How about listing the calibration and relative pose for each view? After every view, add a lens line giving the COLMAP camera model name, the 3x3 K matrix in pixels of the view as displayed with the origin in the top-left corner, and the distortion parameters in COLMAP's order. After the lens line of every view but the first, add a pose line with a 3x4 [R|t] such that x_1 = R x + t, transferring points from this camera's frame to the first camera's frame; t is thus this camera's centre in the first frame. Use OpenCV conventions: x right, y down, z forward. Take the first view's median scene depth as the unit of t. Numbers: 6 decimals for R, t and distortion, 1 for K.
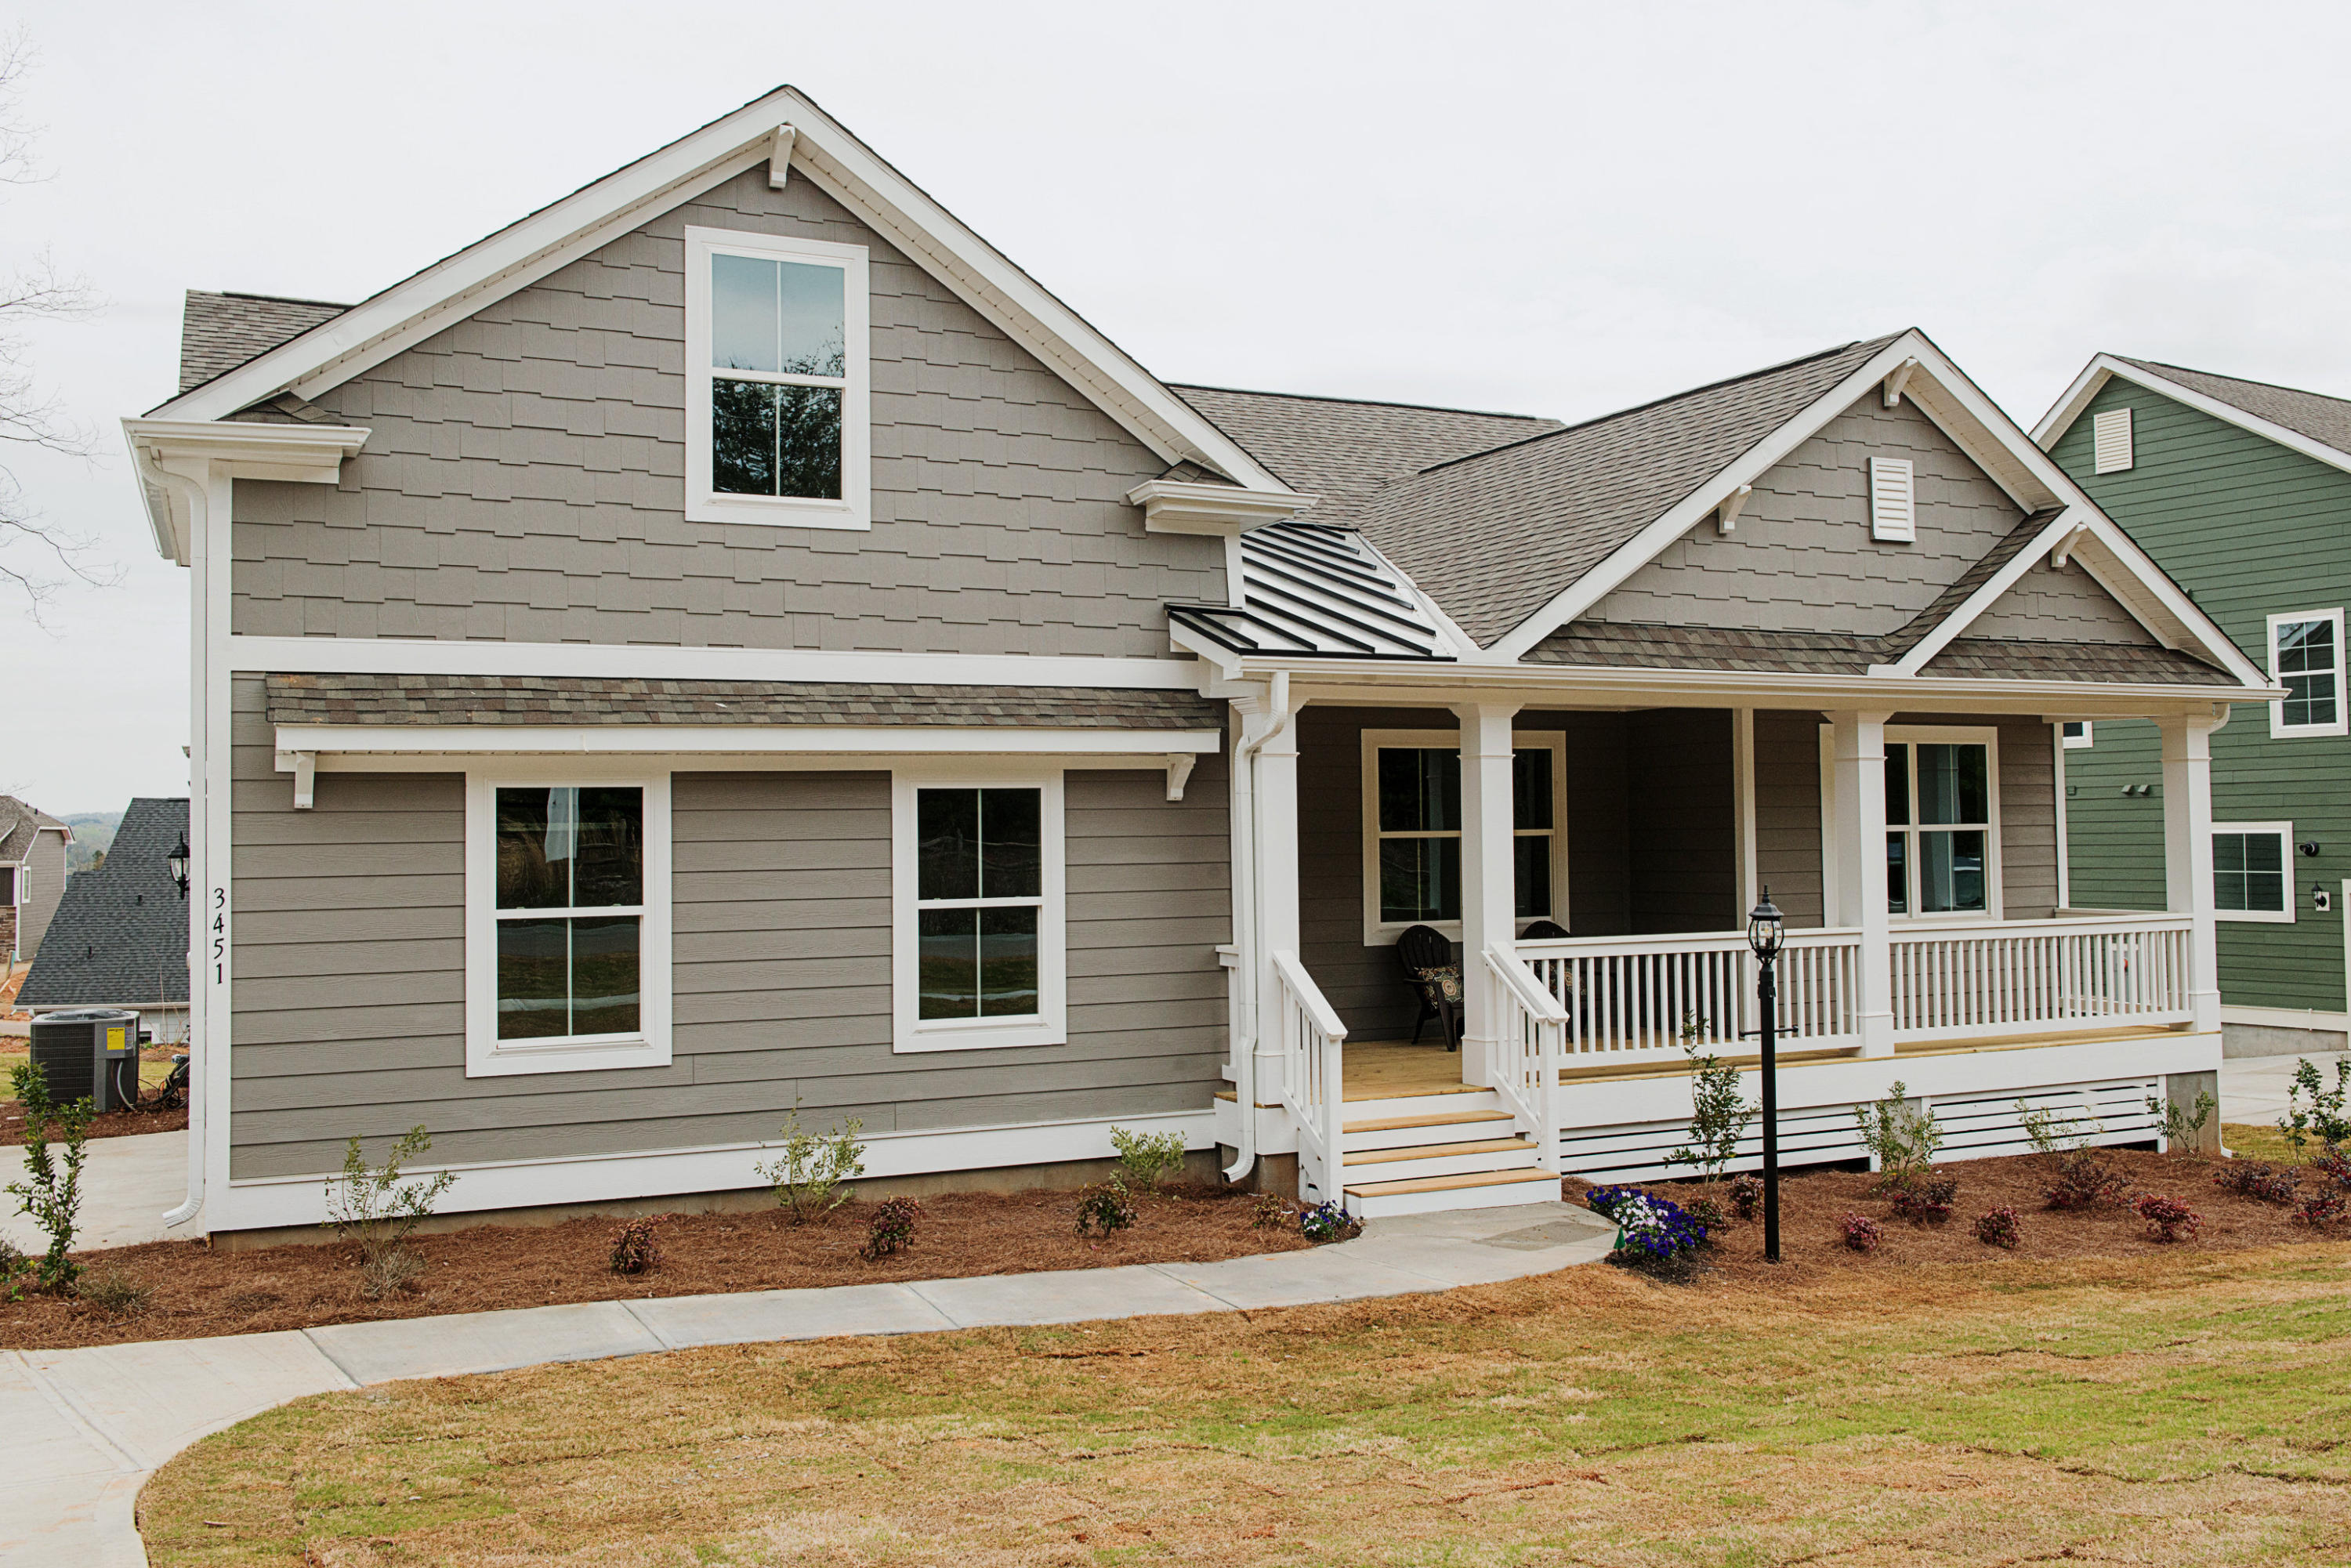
lens RADIAL K [[2286.2, 0, 1175.5], [0, 2286.2, 784.0], [0, 0, 1]] dist [-0.015179, -0.011047]
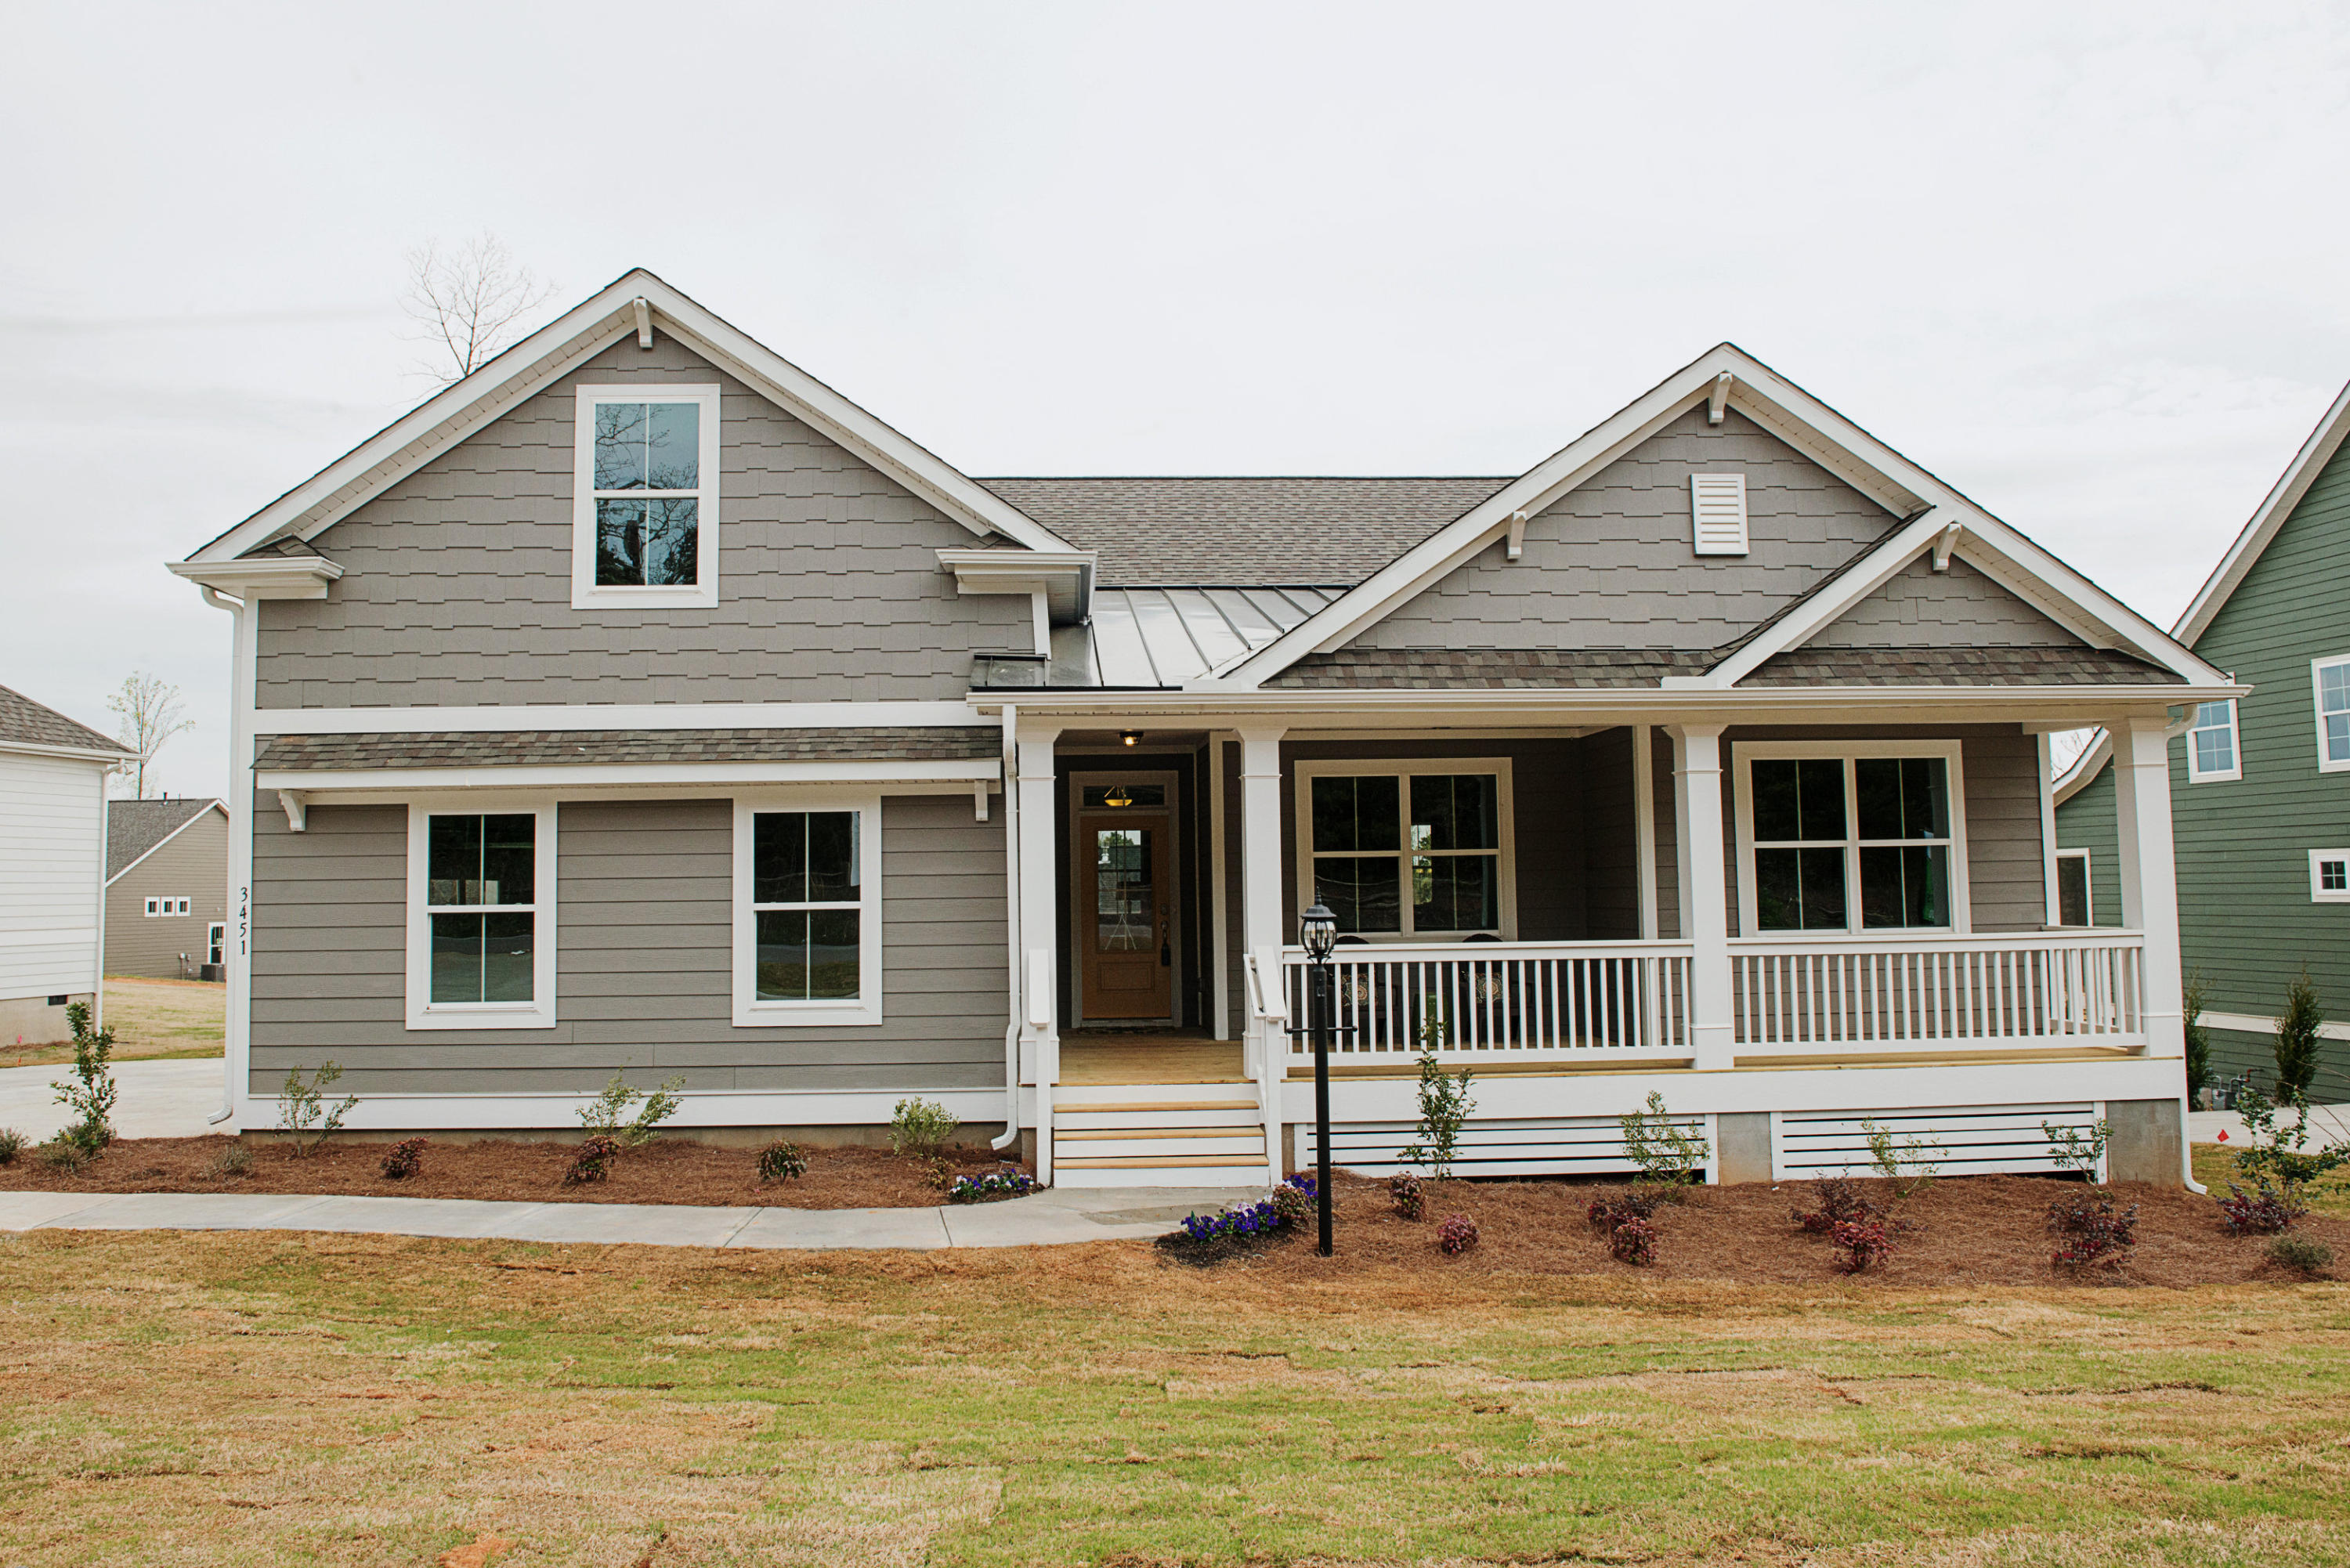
lens RADIAL K [[1596.2, 0, 1175.0], [0, 1596.2, 784.0], [0, 0, 1]] dist [-0.049268, -0.002843]
pose [[0.906186, -0.022817, -0.422263, 0.447758], [0.011146, 0.999485, -0.030086, 0.014628], [0.422733, 0.022557, 0.905974, 0.308866]]
